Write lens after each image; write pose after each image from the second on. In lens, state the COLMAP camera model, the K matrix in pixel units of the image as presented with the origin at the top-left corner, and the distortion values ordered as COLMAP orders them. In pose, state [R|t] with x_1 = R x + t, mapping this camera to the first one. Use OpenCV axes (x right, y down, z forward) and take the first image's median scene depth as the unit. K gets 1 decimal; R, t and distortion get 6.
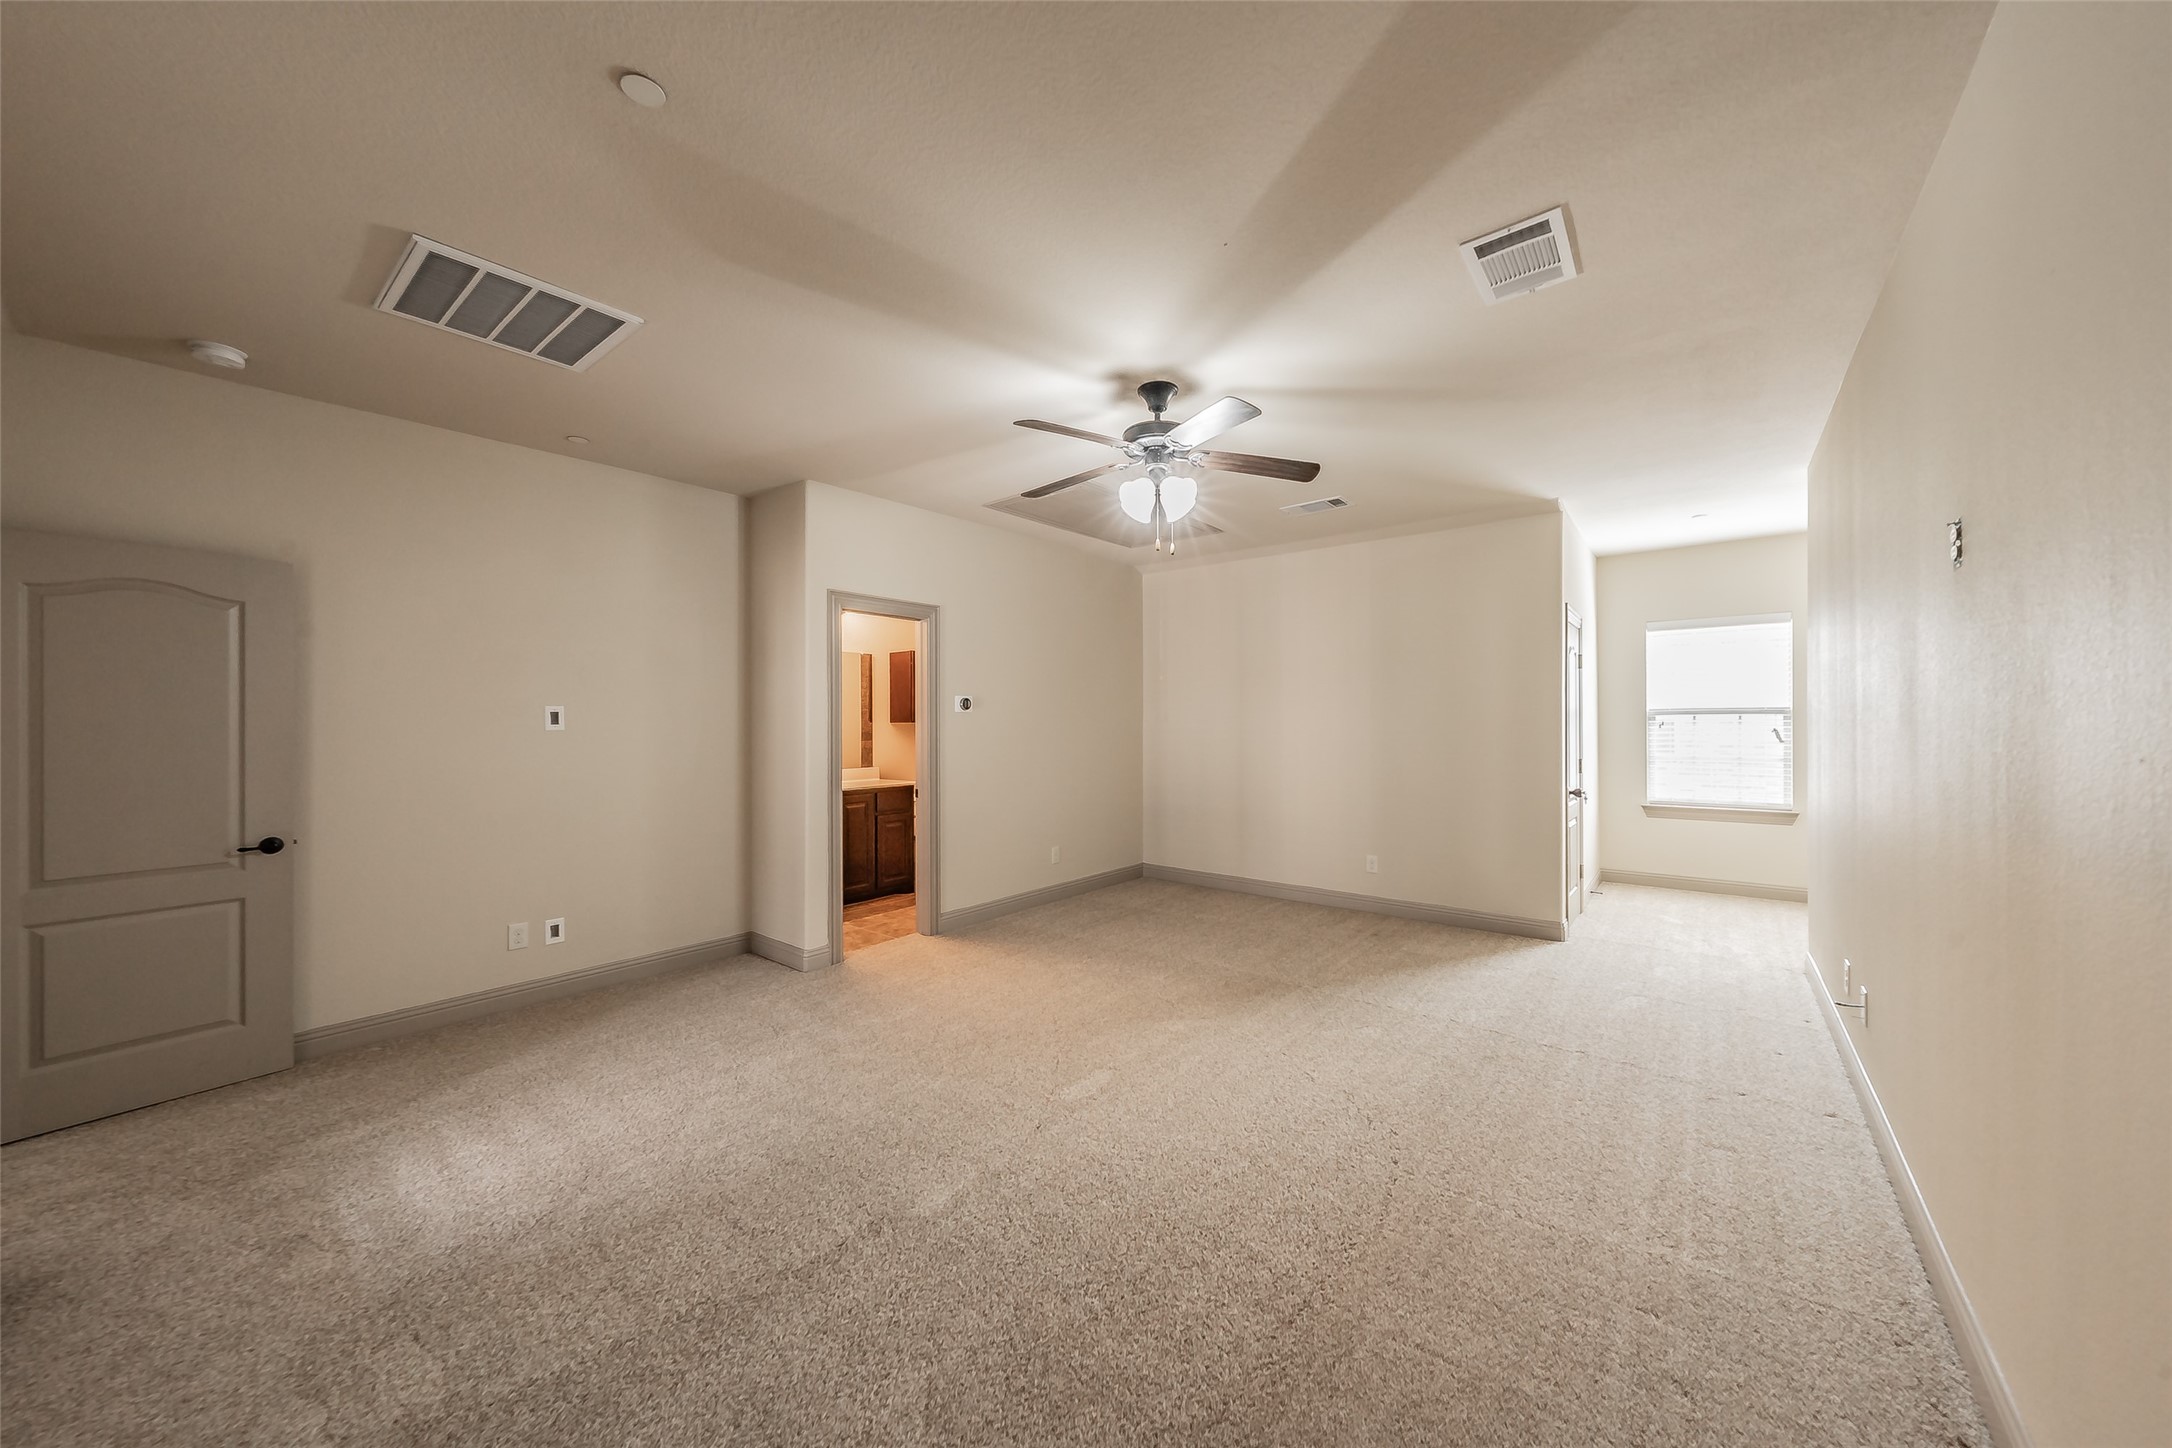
lens RADIAL K [[781.0, 0, 1086.0], [0, 781.0, 724.0], [0, 0, 1]] dist [-0.000389, 0.000000]
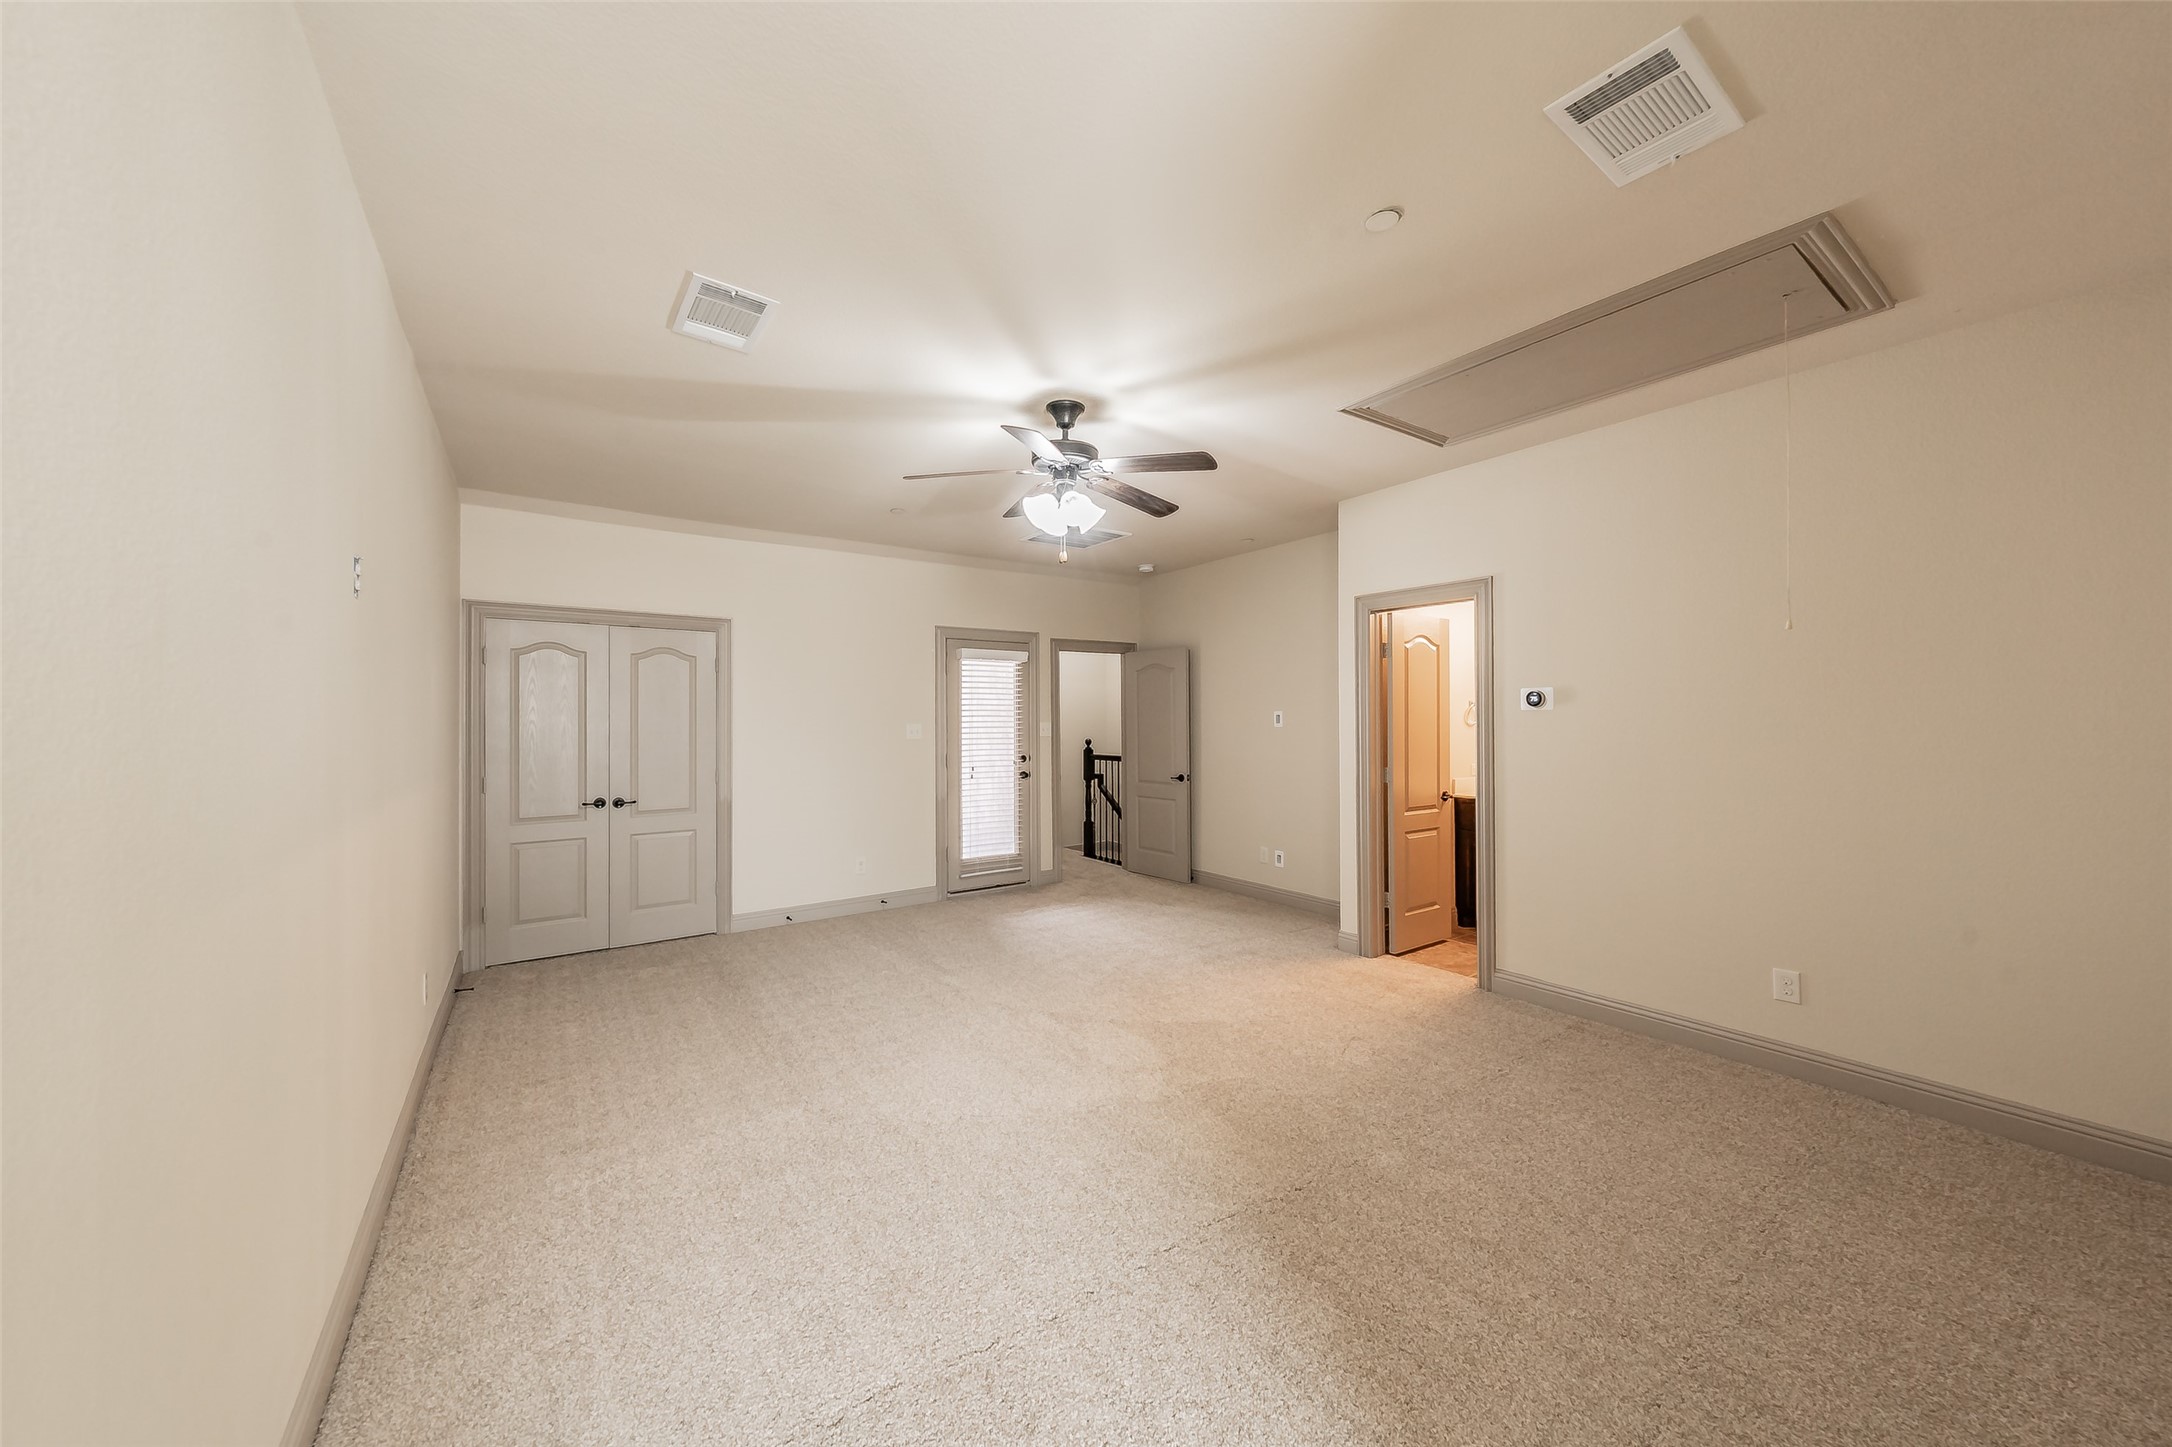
lens RADIAL K [[770.3, 0, 1095.0], [0, 770.3, 723.5], [0, 0, 1]] dist [-0.000904, -0.000022]
pose [[-0.263704, 0.010291, -0.964549, 1.013360], [-0.000735, 0.999941, 0.010869, -0.017320], [0.964603, 0.003575, -0.263680, 1.234510]]
